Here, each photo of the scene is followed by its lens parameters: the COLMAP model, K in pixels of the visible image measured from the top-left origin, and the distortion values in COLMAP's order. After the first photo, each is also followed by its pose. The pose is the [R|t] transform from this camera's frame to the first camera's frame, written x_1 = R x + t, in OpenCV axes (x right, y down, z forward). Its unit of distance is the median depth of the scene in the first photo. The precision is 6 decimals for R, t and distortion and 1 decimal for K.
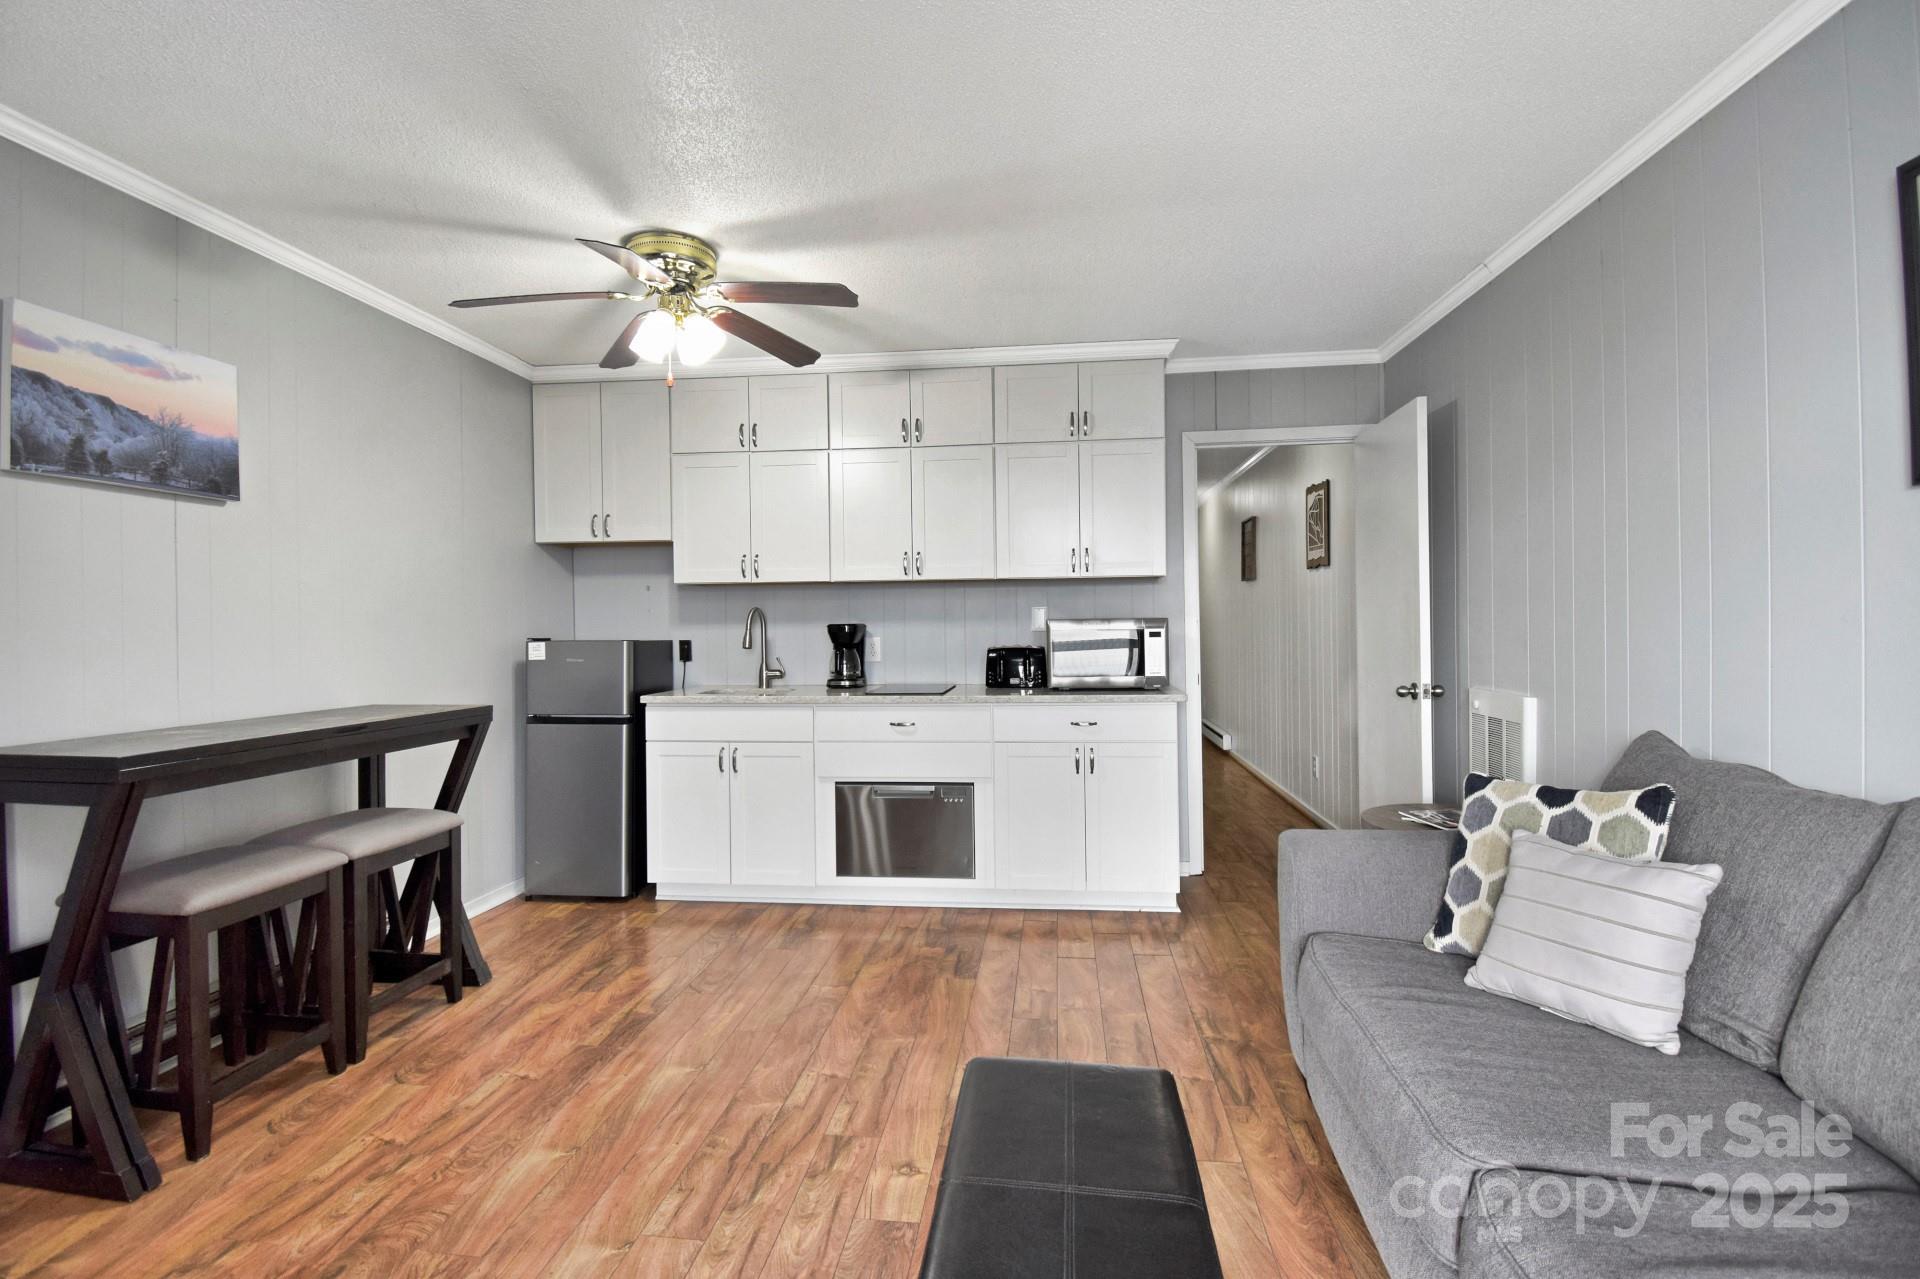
lens RADIAL K [[868.5, 0, 1001.7], [0, 868.5, 622.9], [0, 0, 1]] dist [-0.014017, -0.011547]
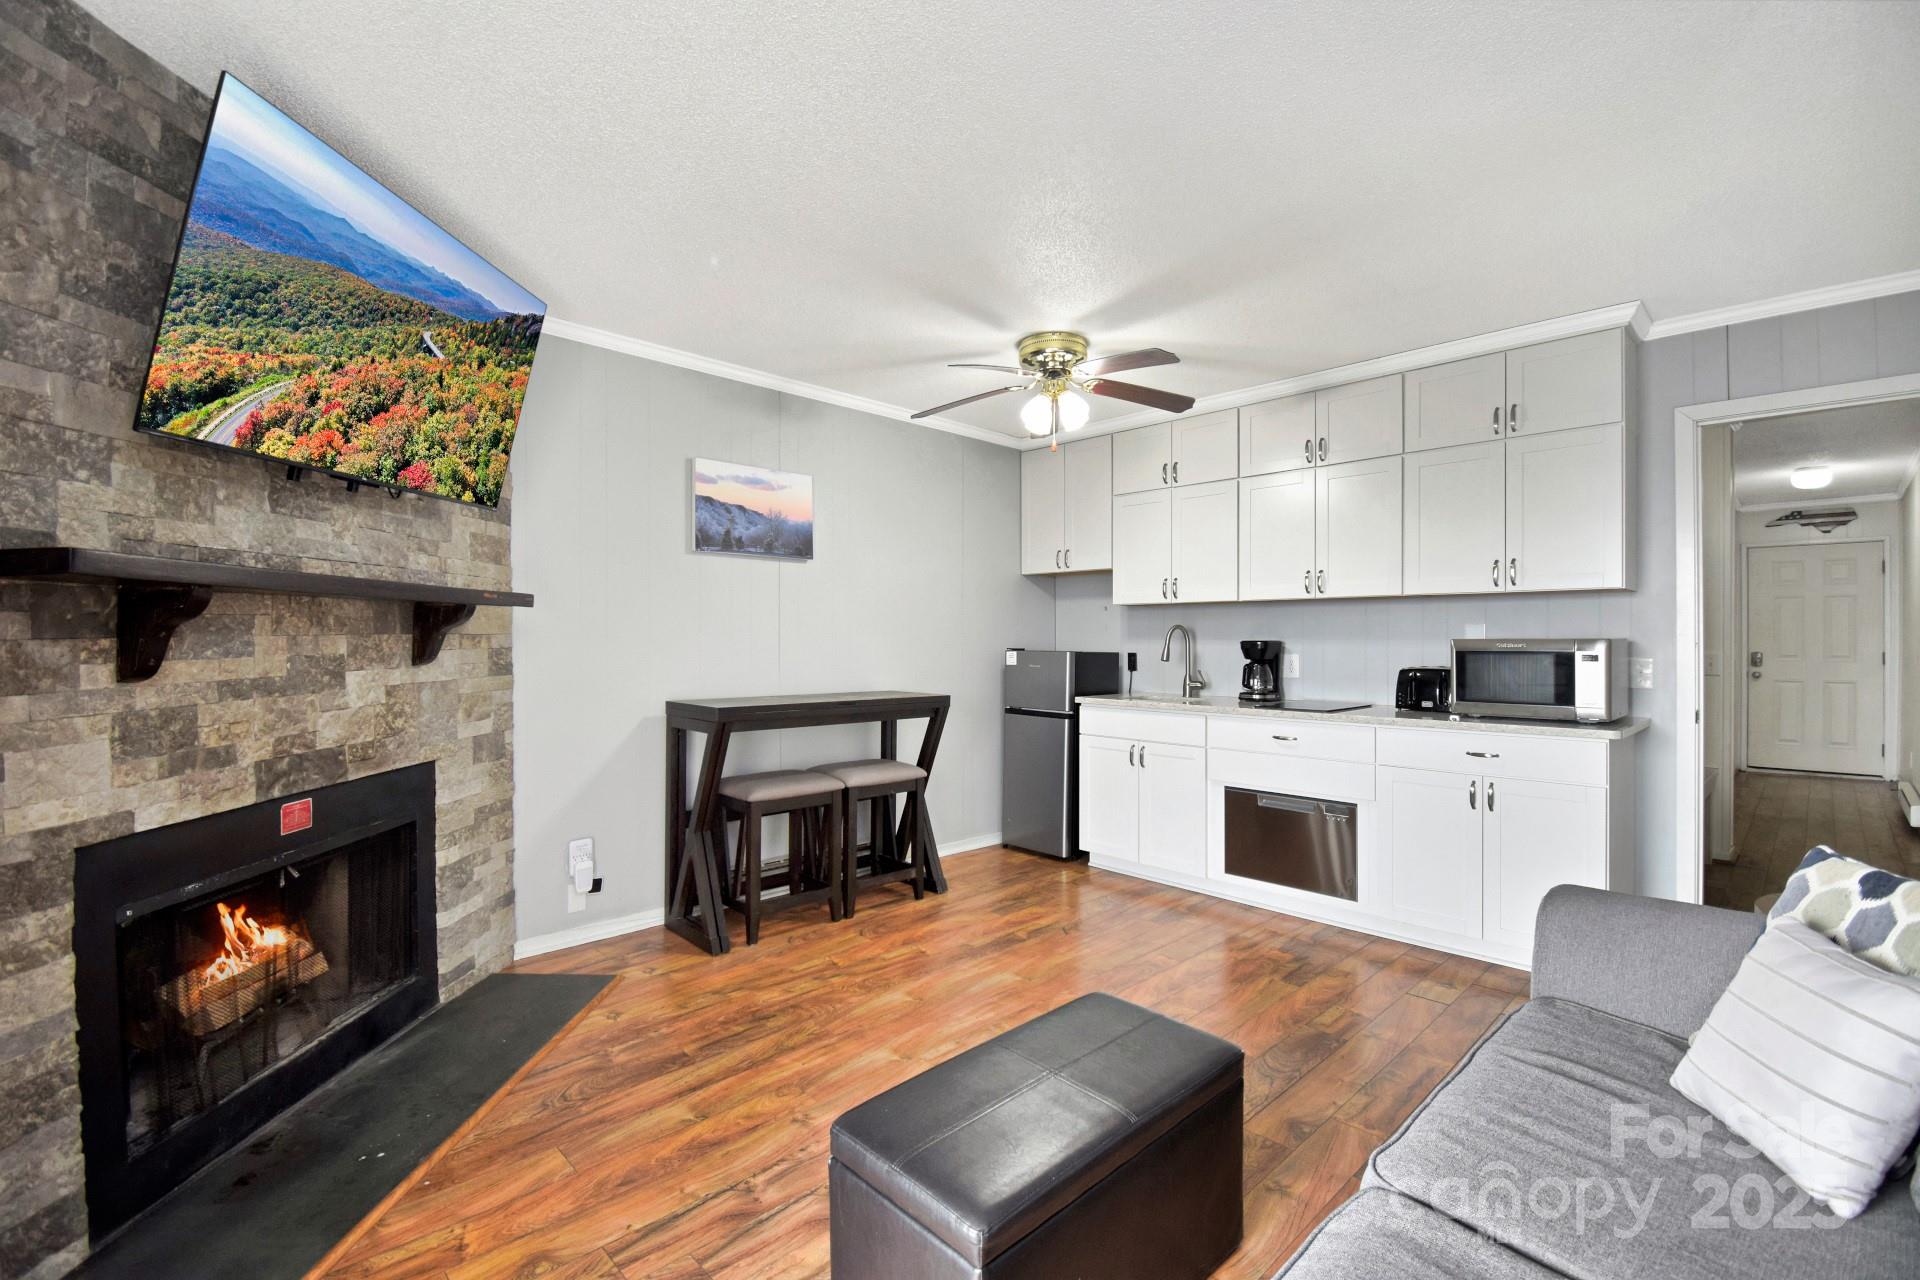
lens RADIAL K [[868.5, 0, 972.9], [0, 868.5, 635.8], [0, 0, 1]] dist [-0.014017, -0.011547]
pose [[0.752794, 0.009639, -0.658186, 0.300076], [-0.011810, 0.999930, 0.001136, -0.002242], [0.658150, 0.006918, 0.752855, -0.028315]]
